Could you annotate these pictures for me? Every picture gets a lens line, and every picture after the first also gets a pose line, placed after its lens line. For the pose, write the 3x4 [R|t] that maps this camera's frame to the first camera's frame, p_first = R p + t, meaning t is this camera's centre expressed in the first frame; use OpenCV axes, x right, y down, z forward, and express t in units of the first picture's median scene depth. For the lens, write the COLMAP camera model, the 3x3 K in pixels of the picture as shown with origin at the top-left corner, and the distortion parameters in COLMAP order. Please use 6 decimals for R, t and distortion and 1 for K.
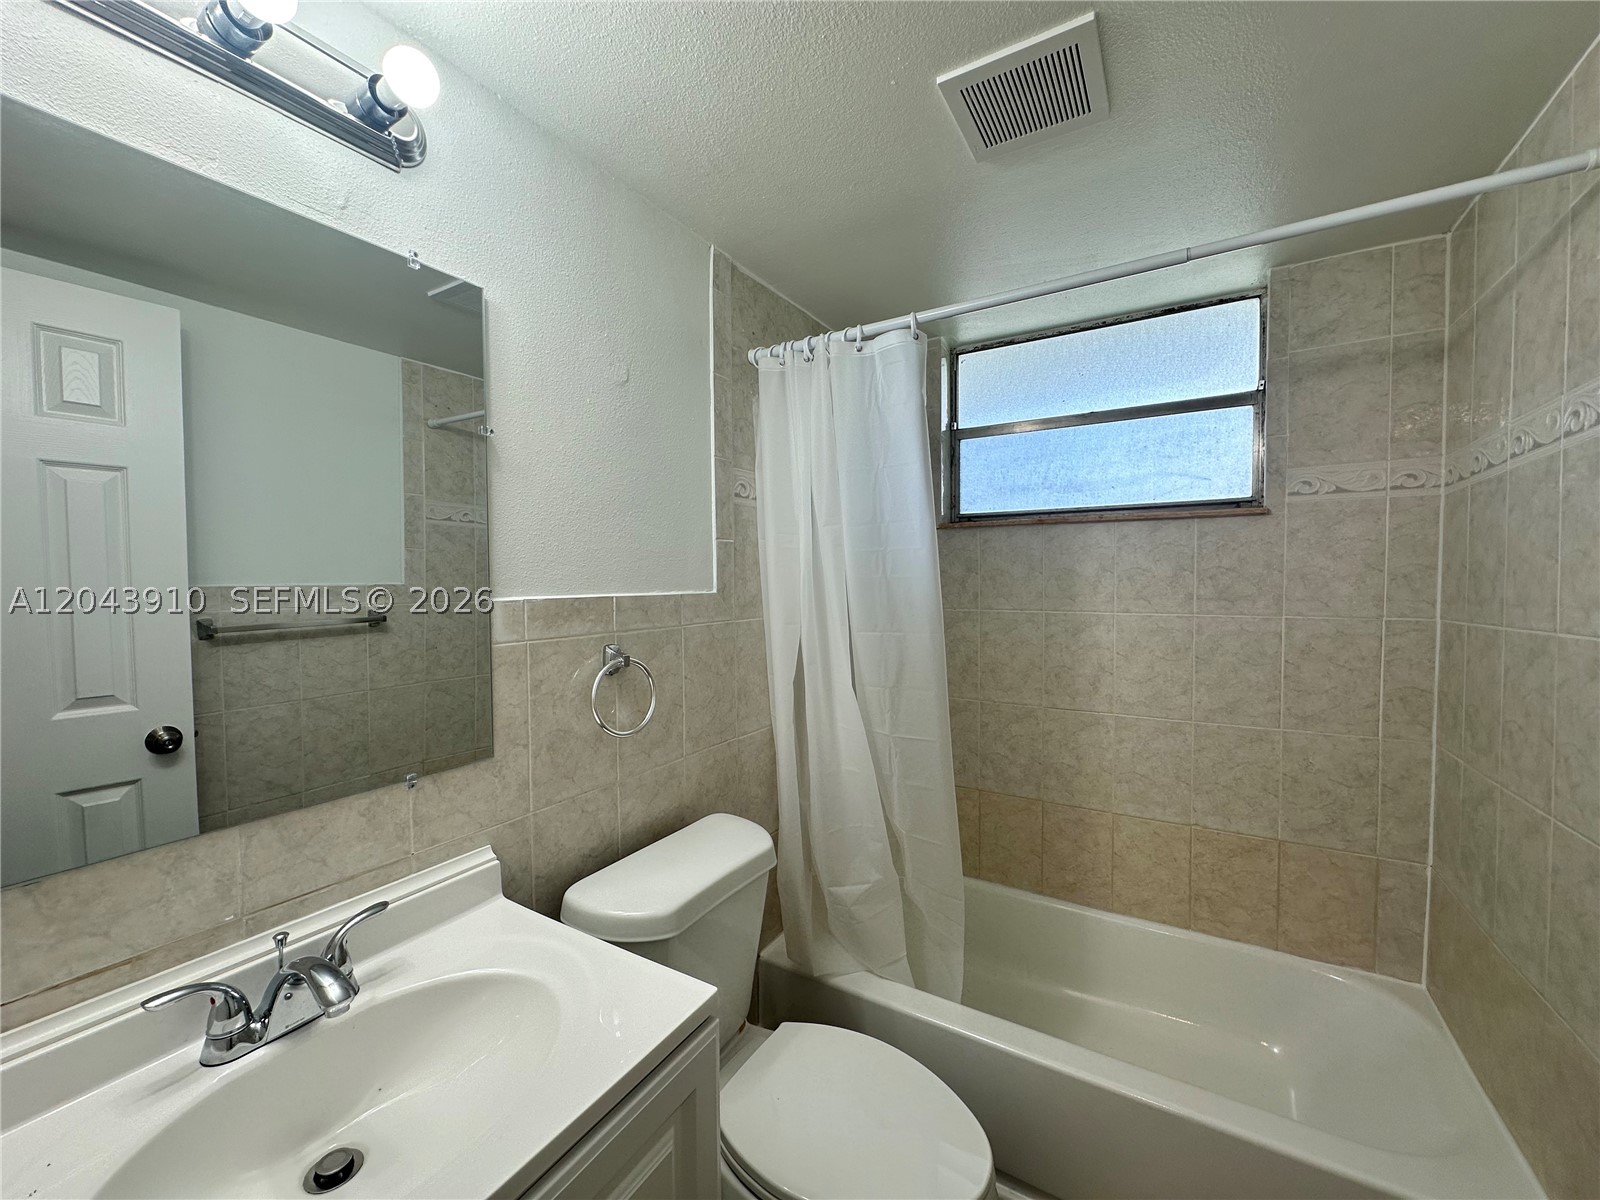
lens RADIAL K [[637.3, 0, 800.0], [0, 637.3, 600.0], [0, 0, 1]] dist [-0.001498, -0.000284]
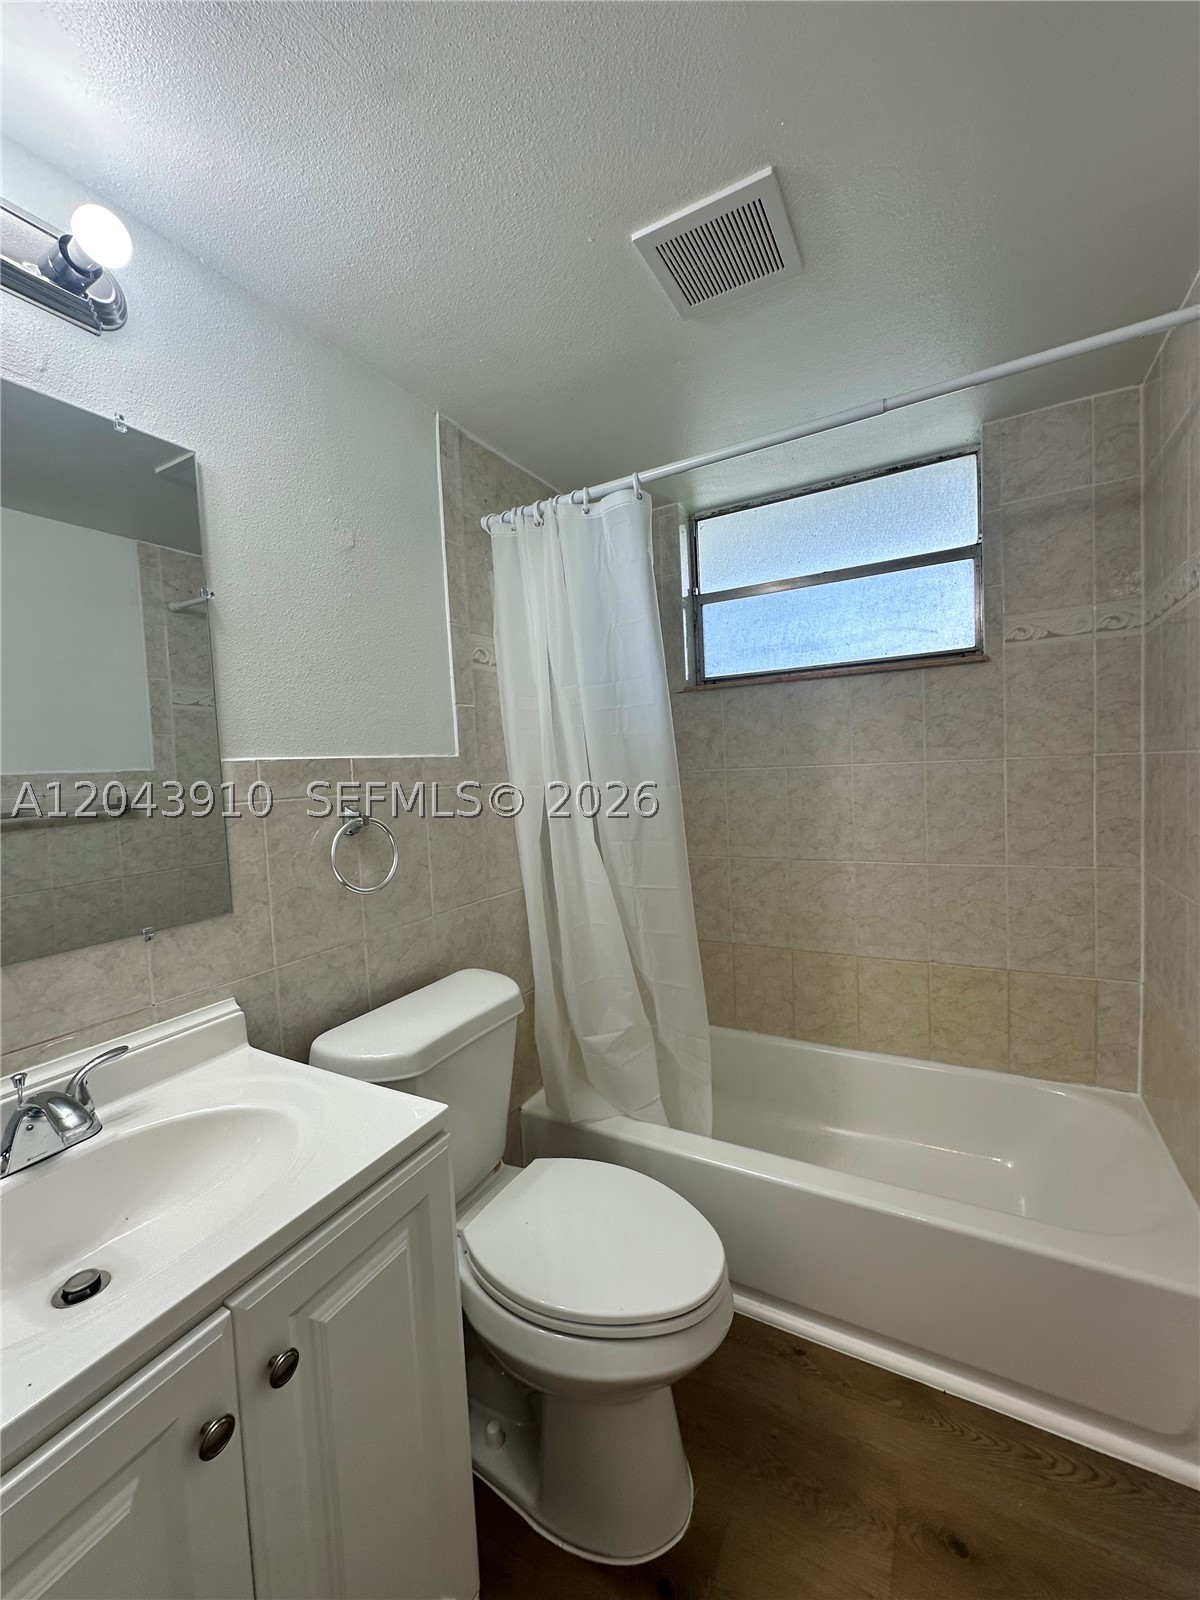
lens RADIAL K [[641.2, 0, 604.9], [0, 641.2, 802.2], [0, 0, 1]] dist [-0.001570, 0.000151]
pose [[0.998349, -0.044555, 0.036259, 0.061386], [0.043815, 0.998820, 0.020949, 0.050025], [-0.037150, -0.019326, 0.999123, -0.036461]]
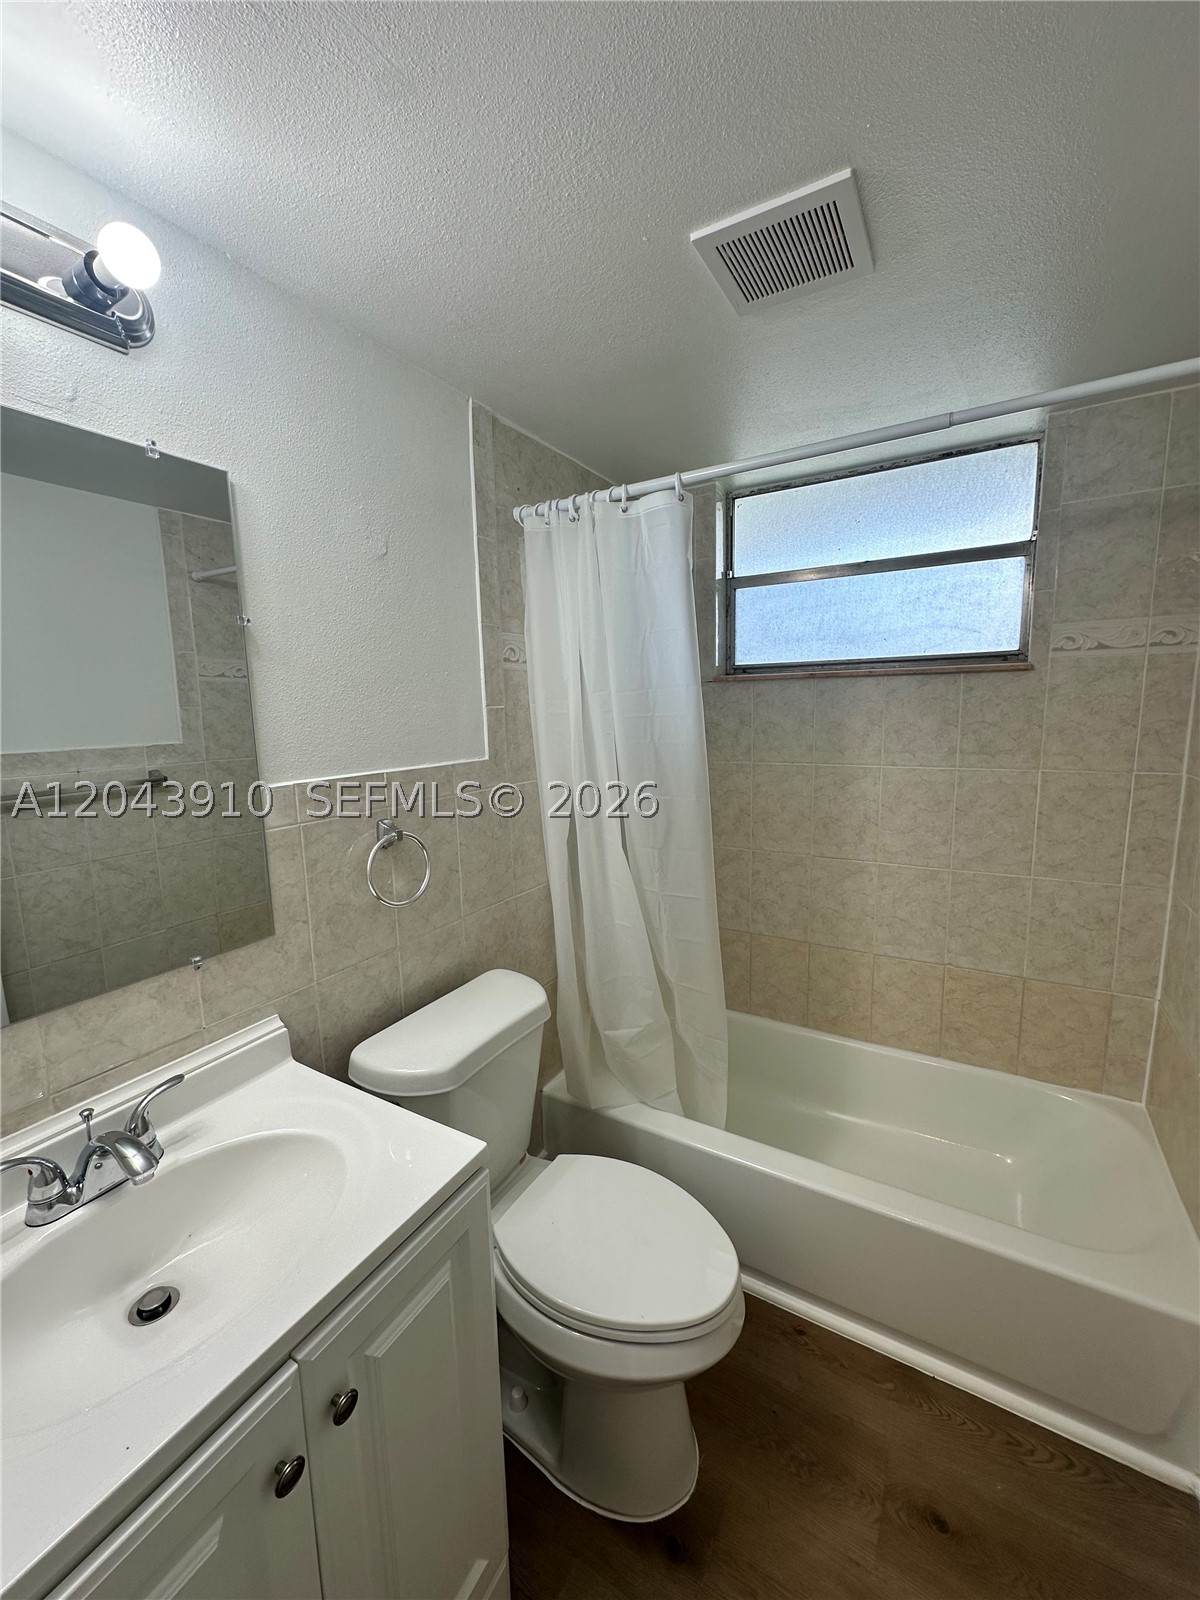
lens RADIAL K [[639.5, 0, 604.0], [0, 639.5, 797.4], [0, 0, 1]] dist [-0.002358, 0.000772]
pose [[0.999750, -0.018020, 0.013242, 0.038633], [0.016406, 0.993431, 0.113253, -0.062634], [-0.015195, -0.113007, 0.993478, -0.026518]]
